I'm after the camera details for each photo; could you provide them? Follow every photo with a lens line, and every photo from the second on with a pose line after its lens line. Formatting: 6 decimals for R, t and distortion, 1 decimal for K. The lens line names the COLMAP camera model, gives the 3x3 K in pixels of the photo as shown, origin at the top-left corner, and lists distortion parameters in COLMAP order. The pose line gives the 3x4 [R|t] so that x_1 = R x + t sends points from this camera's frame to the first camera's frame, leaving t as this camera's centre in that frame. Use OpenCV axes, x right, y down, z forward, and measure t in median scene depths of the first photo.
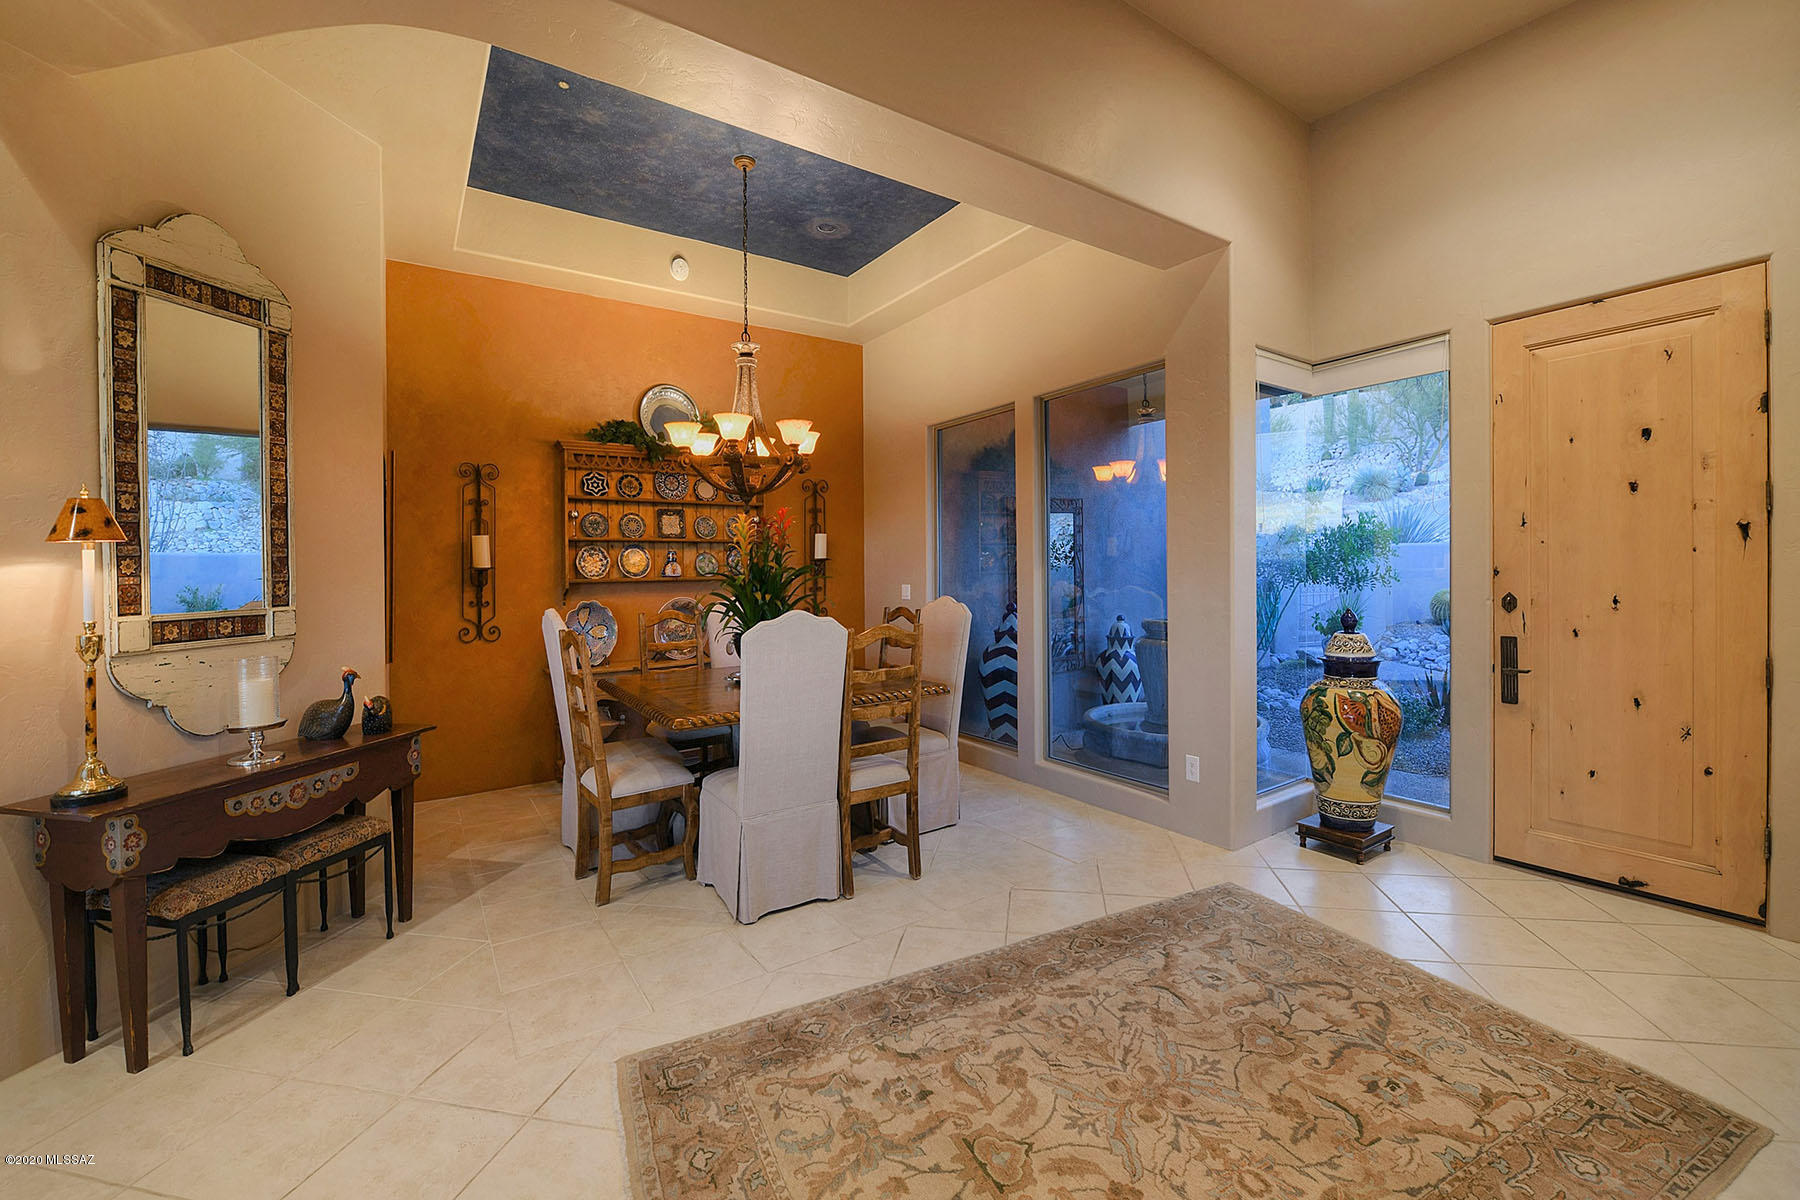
lens RADIAL K [[761.2, 0, 813.5], [0, 761.2, 578.1], [0, 0, 1]] dist [-0.017922, -0.002604]
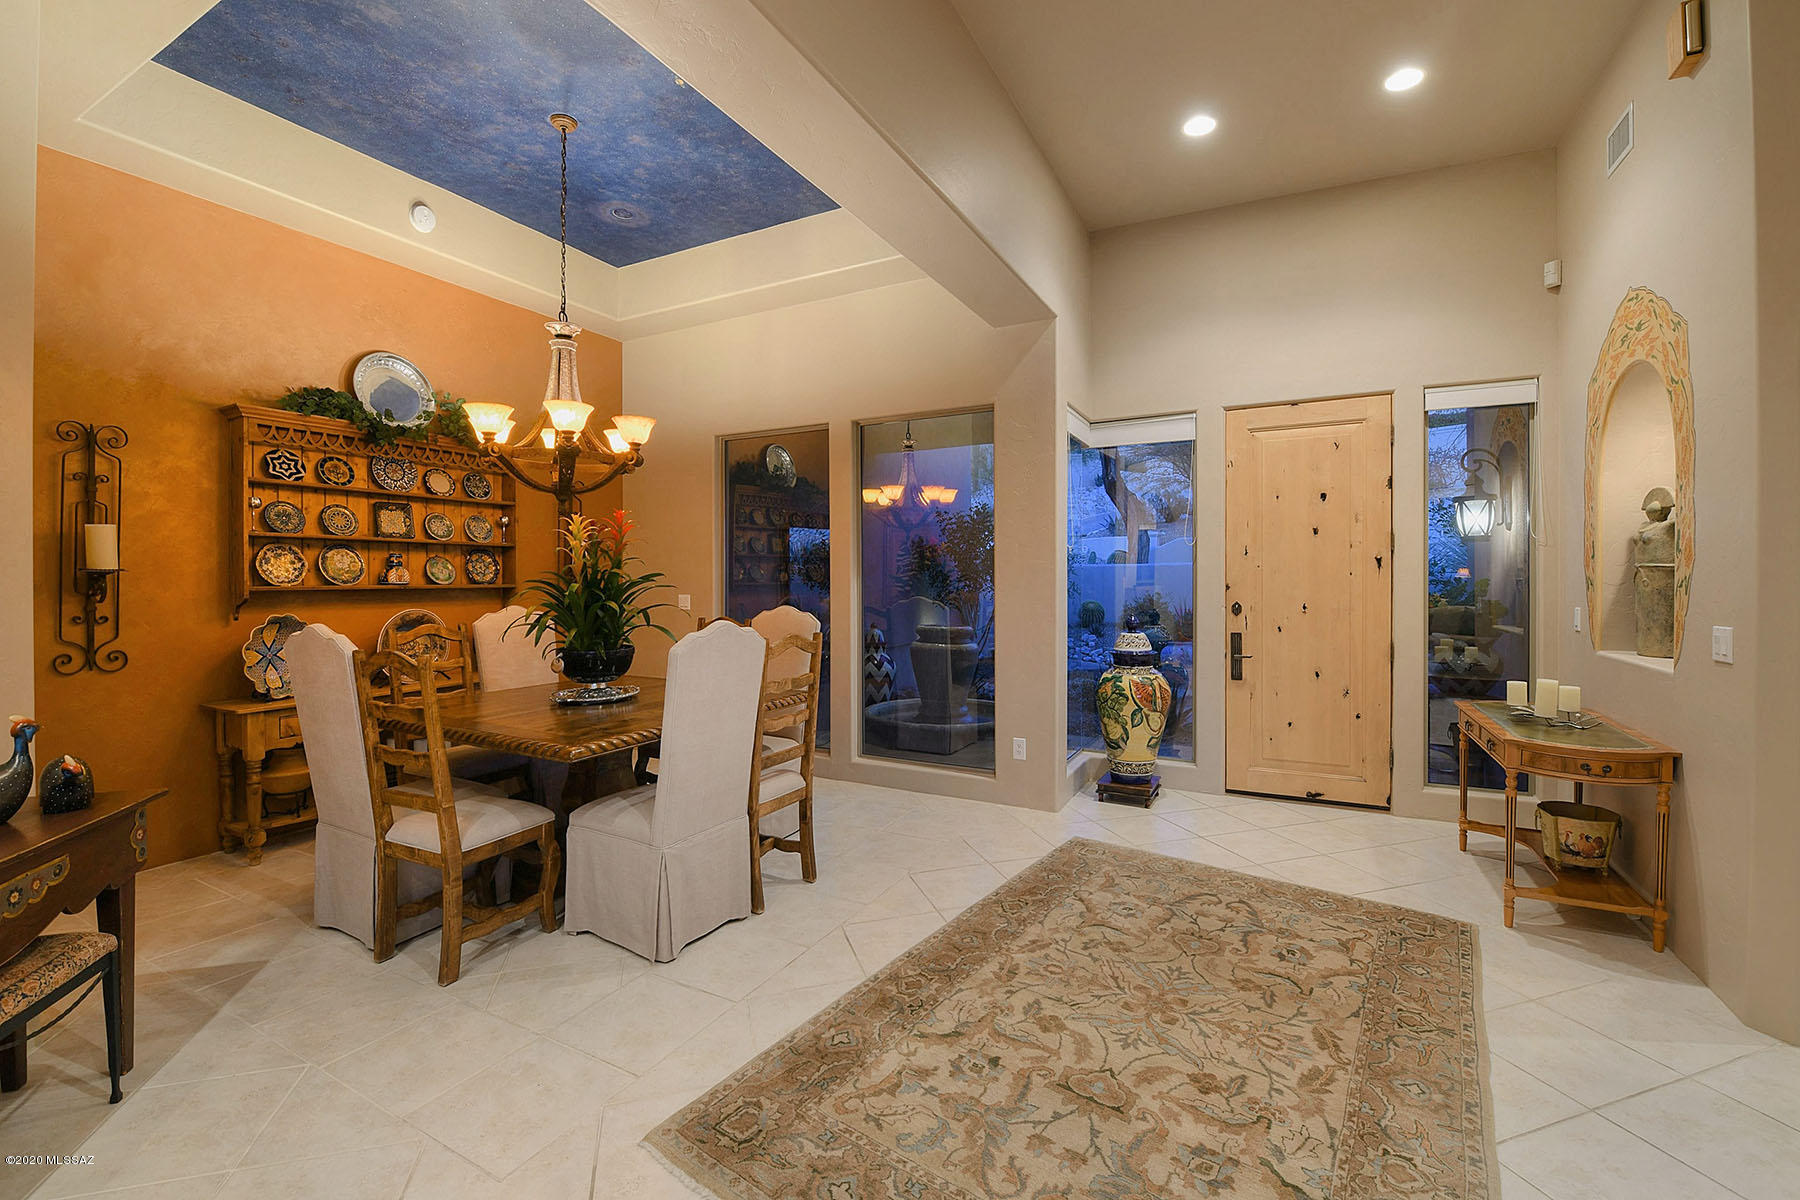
lens RADIAL K [[761.2, 0, 831.0], [0, 761.2, 589.2], [0, 0, 1]] dist [-0.017922, -0.002604]
pose [[0.874574, 0.007208, 0.484838, -0.367750], [-0.007079, 0.999973, -0.002097, 0.003659], [-0.484840, -0.001598, 0.874602, 0.099674]]
